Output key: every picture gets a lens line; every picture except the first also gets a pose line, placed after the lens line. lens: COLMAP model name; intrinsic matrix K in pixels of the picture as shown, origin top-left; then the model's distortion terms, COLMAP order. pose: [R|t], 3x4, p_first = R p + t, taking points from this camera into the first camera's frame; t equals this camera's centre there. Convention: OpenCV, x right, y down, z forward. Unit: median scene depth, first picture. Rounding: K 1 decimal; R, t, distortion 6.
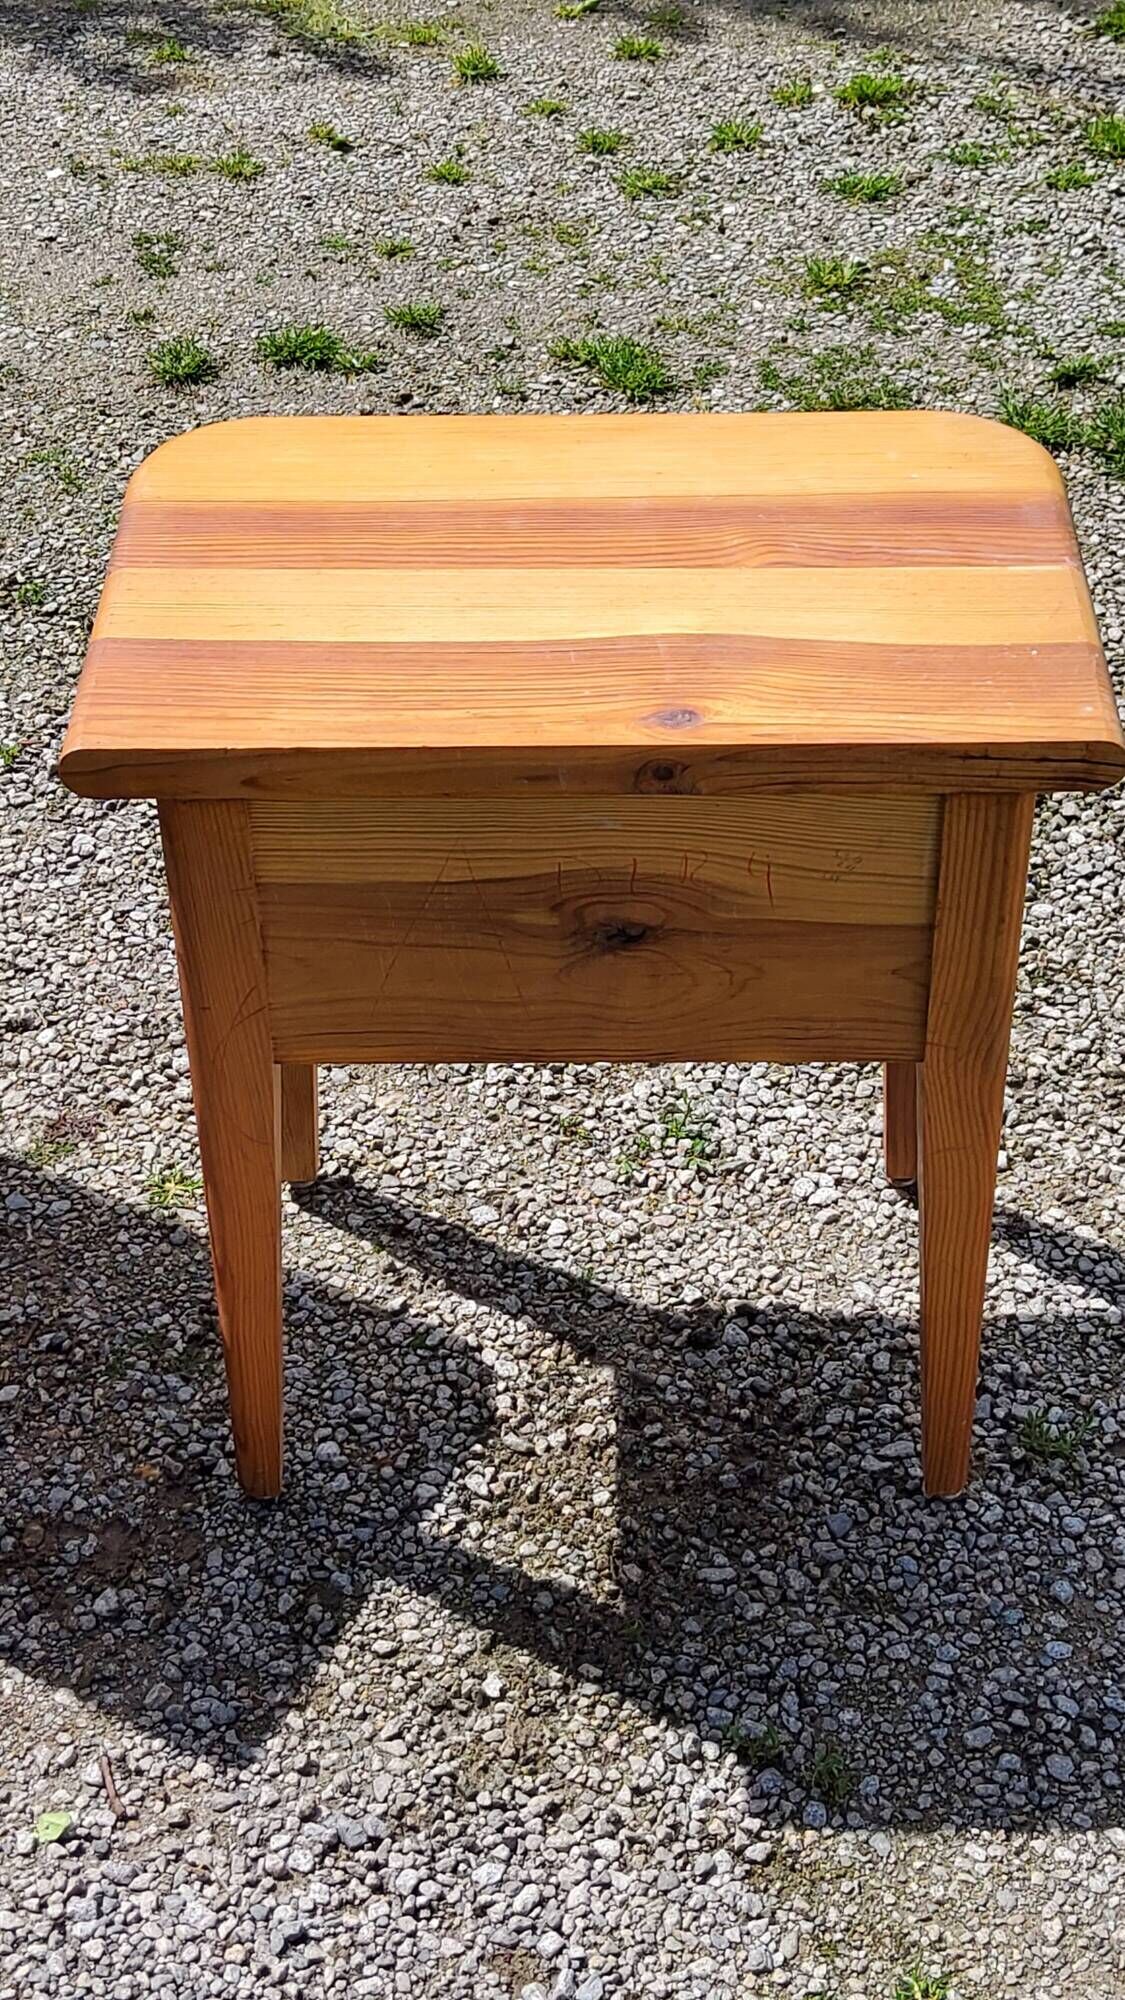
lens RADIAL K [[3004.8, 0, 572.1], [0, 3004.8, 985.4], [0, 0, 1]] dist [0.115574, 0.000000]
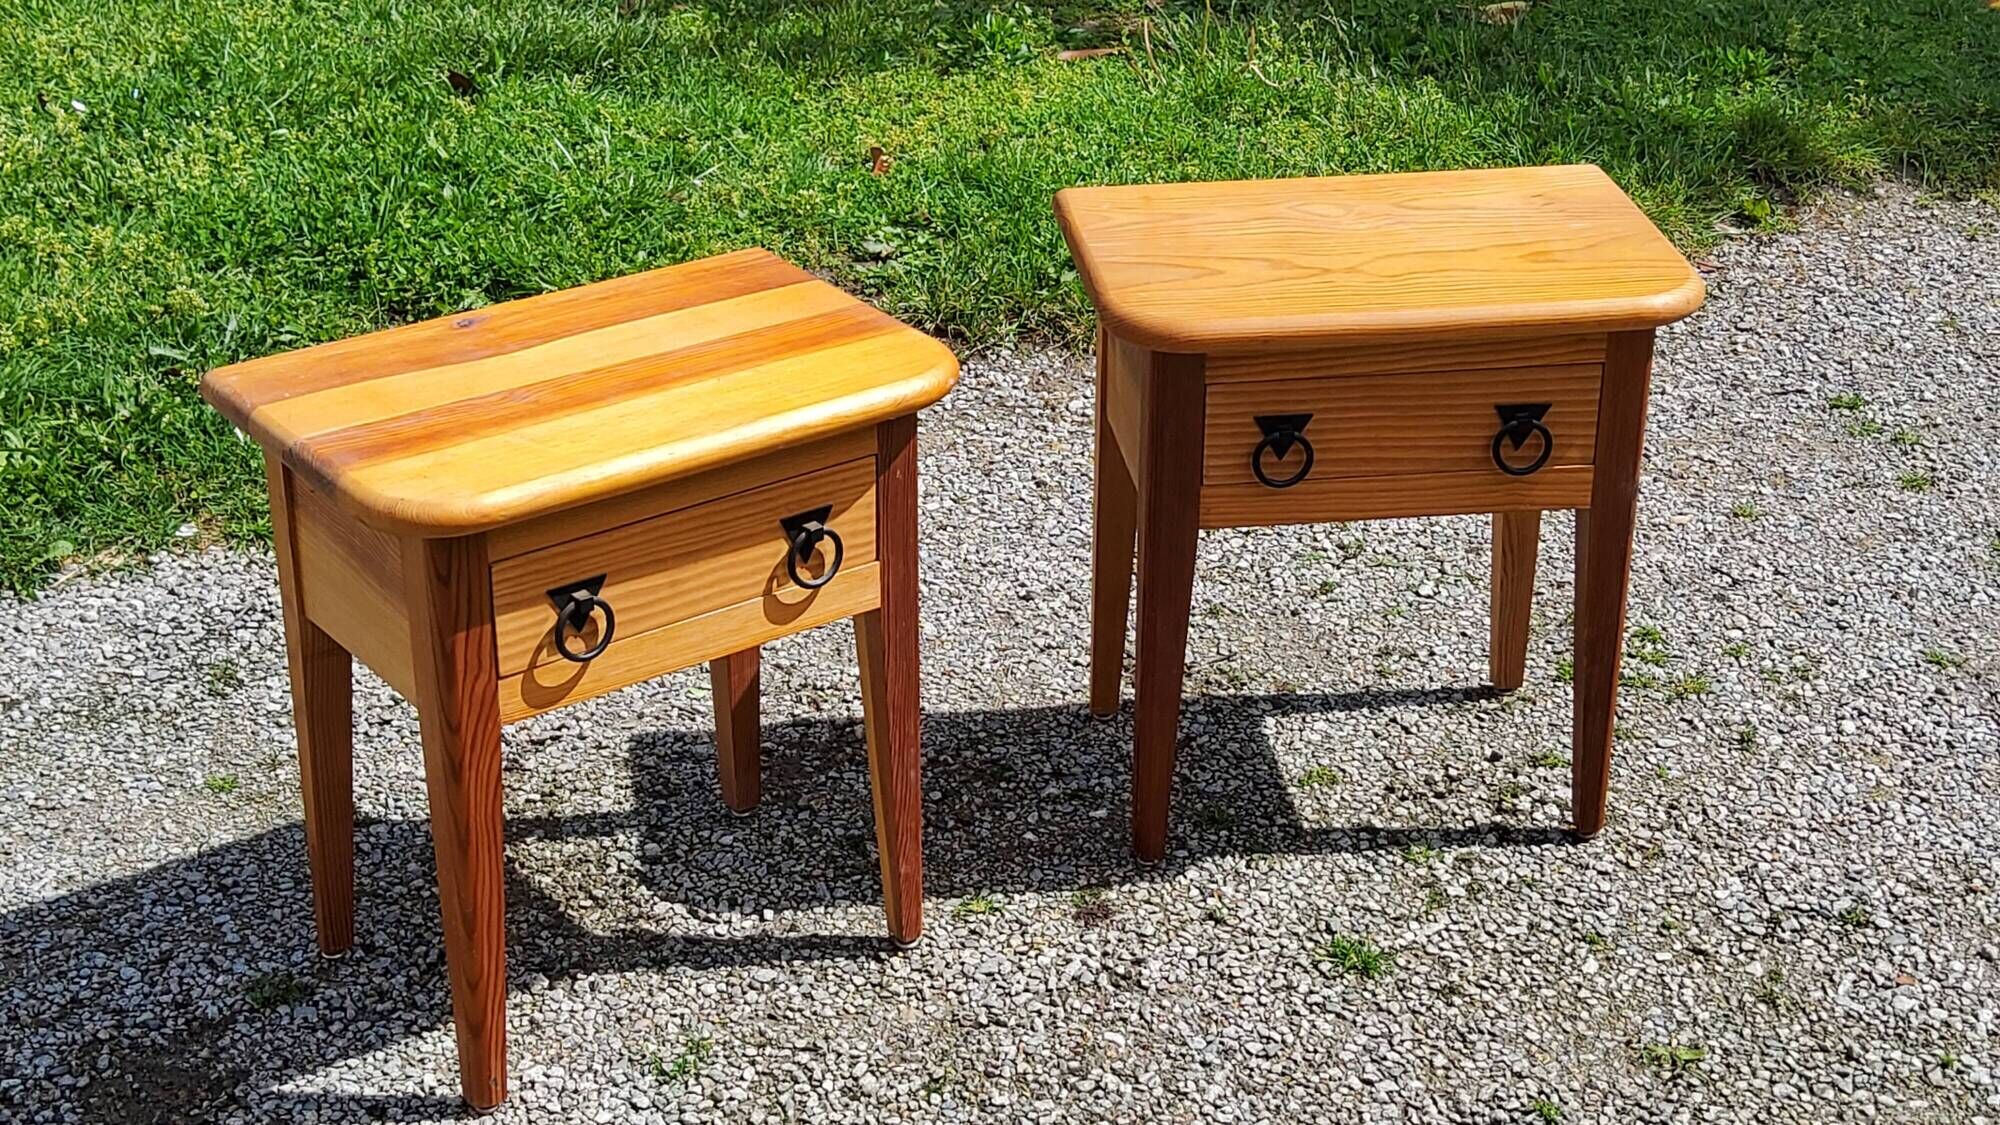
lens RADIAL K [[3004.8, 0, 1000.6], [0, 3004.8, 543.8], [0, 0, 1]] dist [0.115574, 0.000000]
pose [[-0.802246, 0.266858, -0.534031, 0.550925], [-0.368432, 0.482550, 0.794609, -1.117878], [0.469744, 0.834226, -0.288804, 1.313962]]
